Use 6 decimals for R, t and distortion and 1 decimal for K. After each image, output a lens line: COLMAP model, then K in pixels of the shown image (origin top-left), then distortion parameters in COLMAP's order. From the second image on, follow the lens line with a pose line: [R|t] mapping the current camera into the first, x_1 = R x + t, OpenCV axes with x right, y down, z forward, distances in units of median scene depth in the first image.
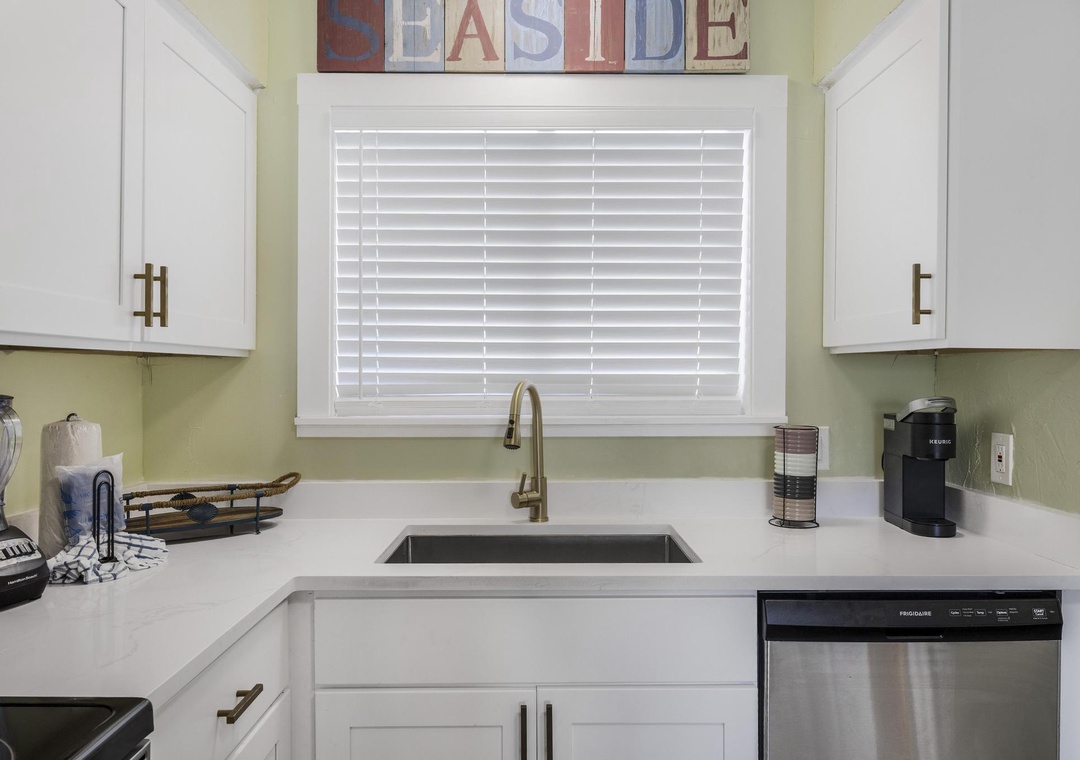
lens RADIAL K [[761.4, 0, 540.5], [0, 761.4, 380.4], [0, 0, 1]] dist [-0.006725, -0.005177]
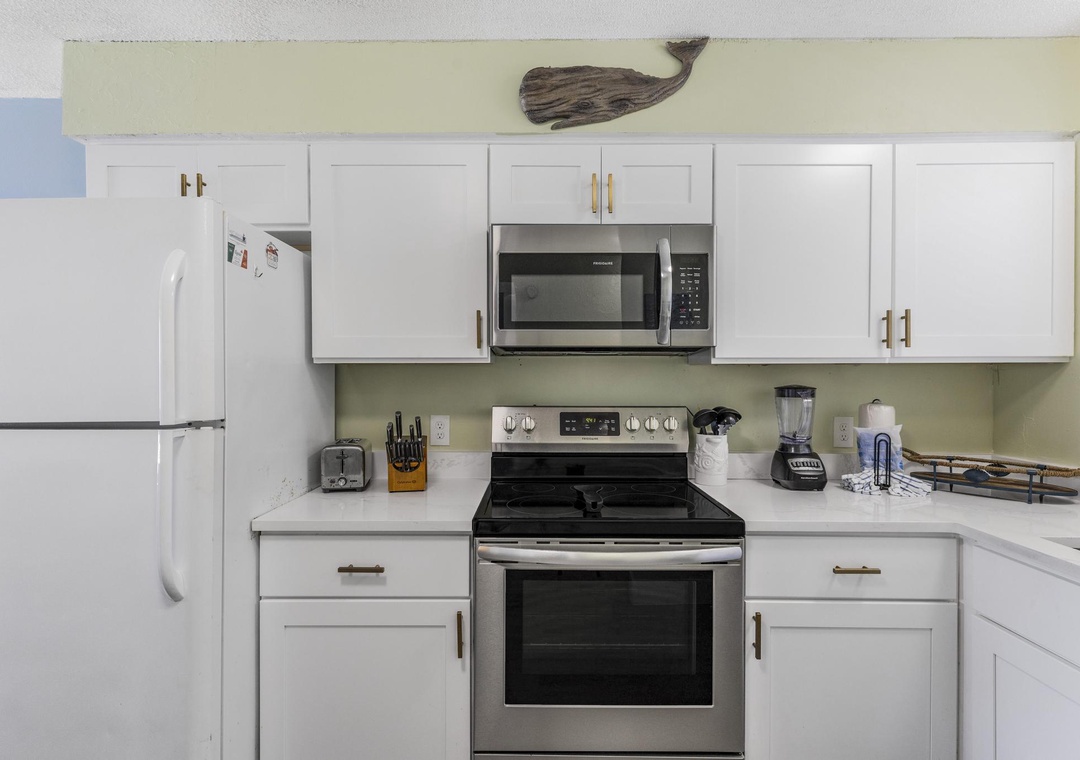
lens RADIAL K [[537.6, 0, 542.1], [0, 537.6, 377.3], [0, 0, 1]] dist [0.005173, -0.002340]
pose [[-0.011641, 0.007128, -0.999907, 0.482722], [-0.005042, 0.999961, 0.007187, -0.008861], [0.999920, 0.005125, -0.011604, 0.184254]]
